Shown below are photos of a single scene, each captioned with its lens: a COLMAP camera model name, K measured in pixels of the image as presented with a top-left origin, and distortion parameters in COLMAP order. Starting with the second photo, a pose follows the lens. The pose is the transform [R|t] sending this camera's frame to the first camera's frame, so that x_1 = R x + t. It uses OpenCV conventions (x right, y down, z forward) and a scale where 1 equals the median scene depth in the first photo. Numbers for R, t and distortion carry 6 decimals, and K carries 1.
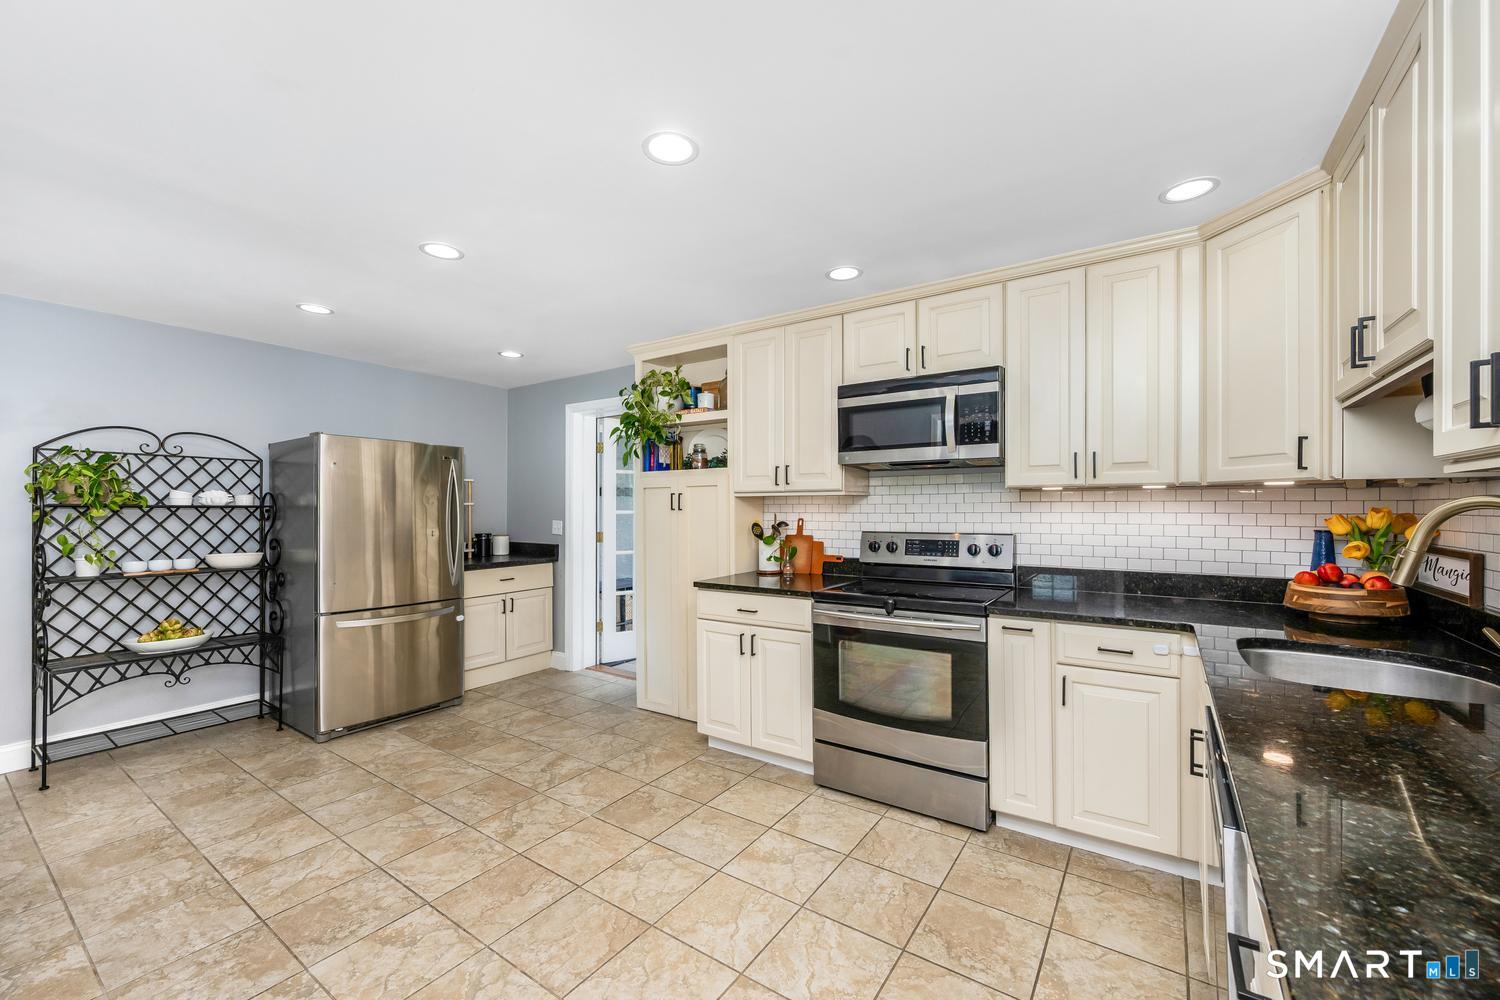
lens RADIAL K [[596.0, 0, 745.2], [0, 596.0, 509.2], [0, 0, 1]] dist [-0.000100, -0.000133]
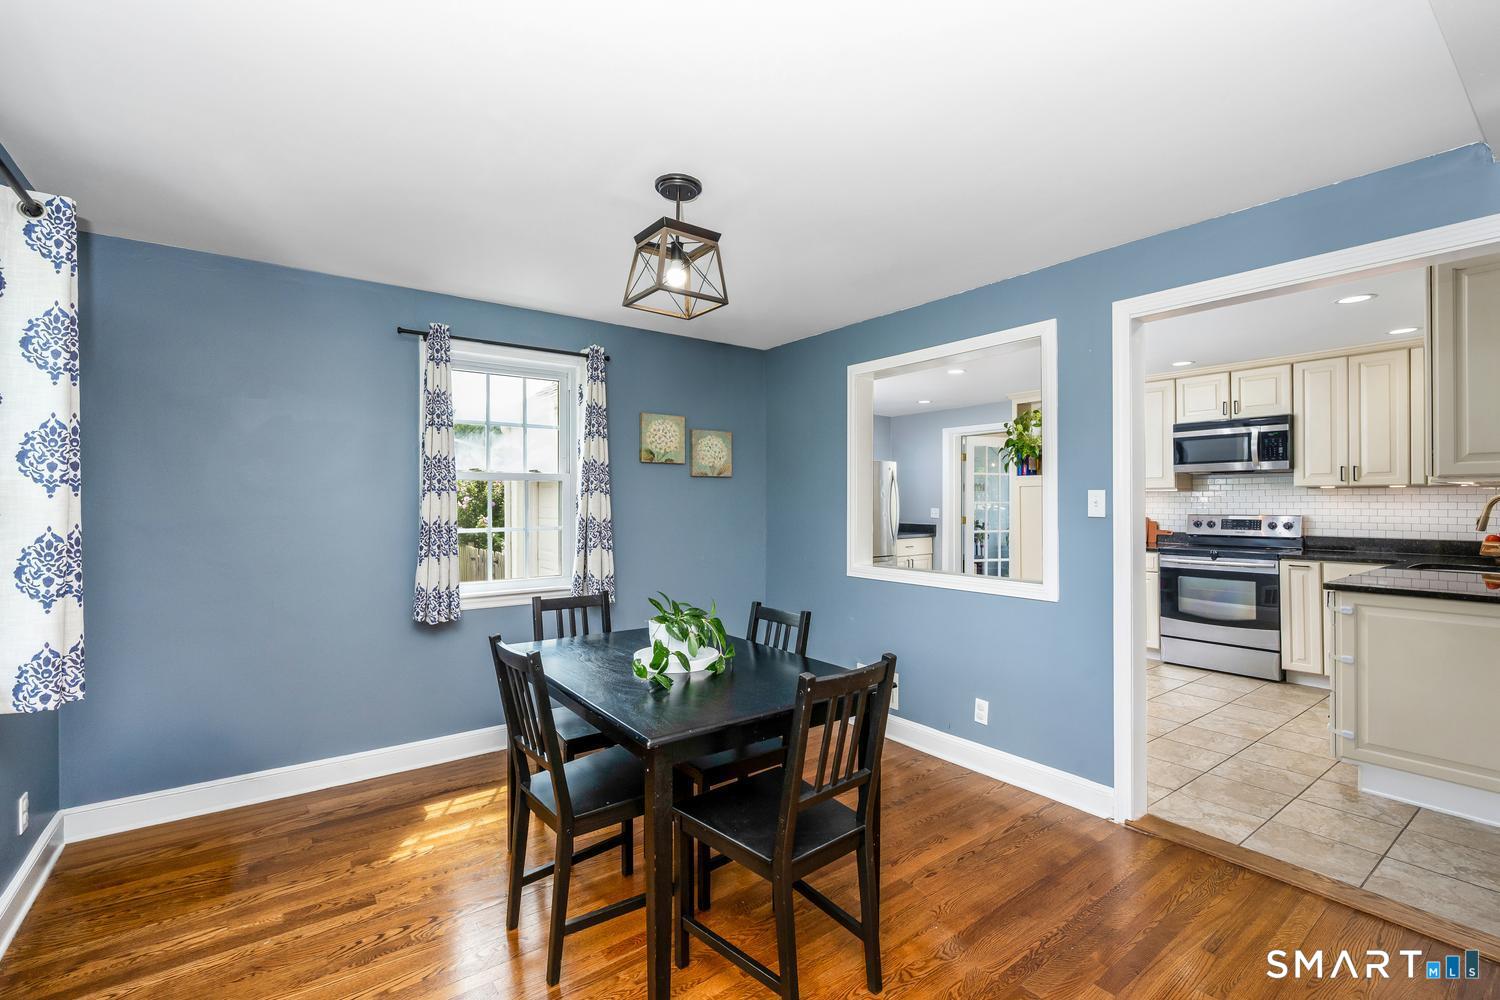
lens RADIAL K [[680.4, 0, 745.8], [0, 680.4, 497.3], [0, 0, 1]] dist [-0.000115, -0.000168]
pose [[0.950481, -0.002279, -0.310774, -0.402733], [0.001137, 0.999992, -0.003856, -0.001645], [0.310780, 0.003312, 0.950476, -1.205258]]
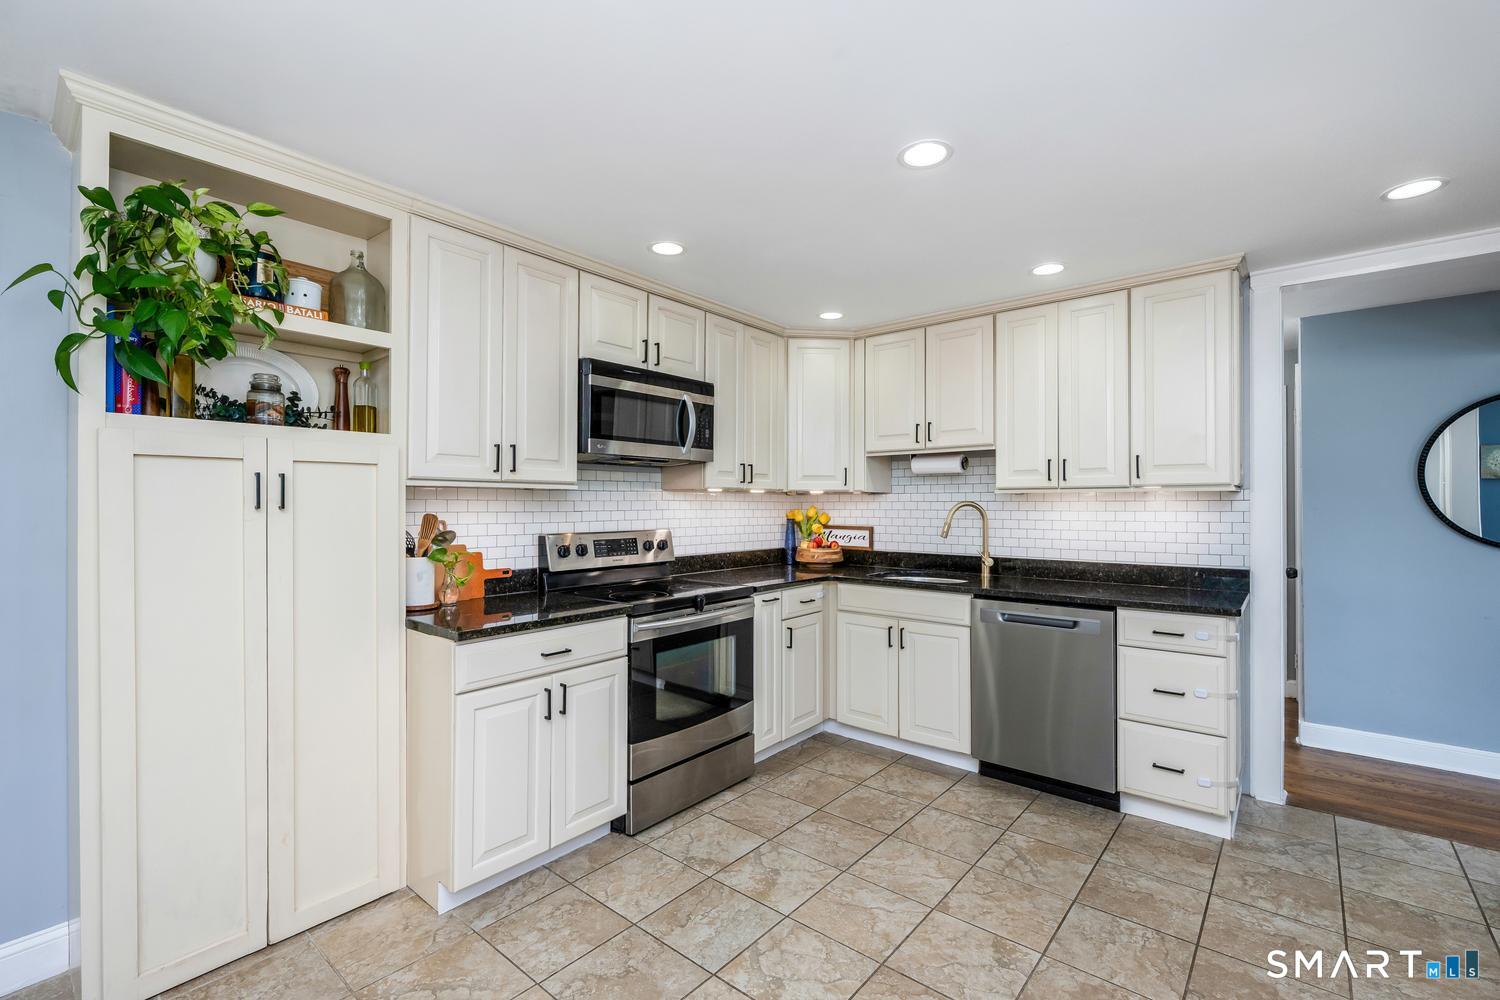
lens RADIAL K [[680.4, 0, 749.4], [0, 680.4, 500.5], [0, 0, 1]] dist [-0.000115, -0.000168]
pose [[0.081170, 0.009374, 0.996656, -0.815880], [0.001036, 0.999954, -0.009489, 0.000467], [-0.996700, 0.001802, 0.081156, 0.750557]]
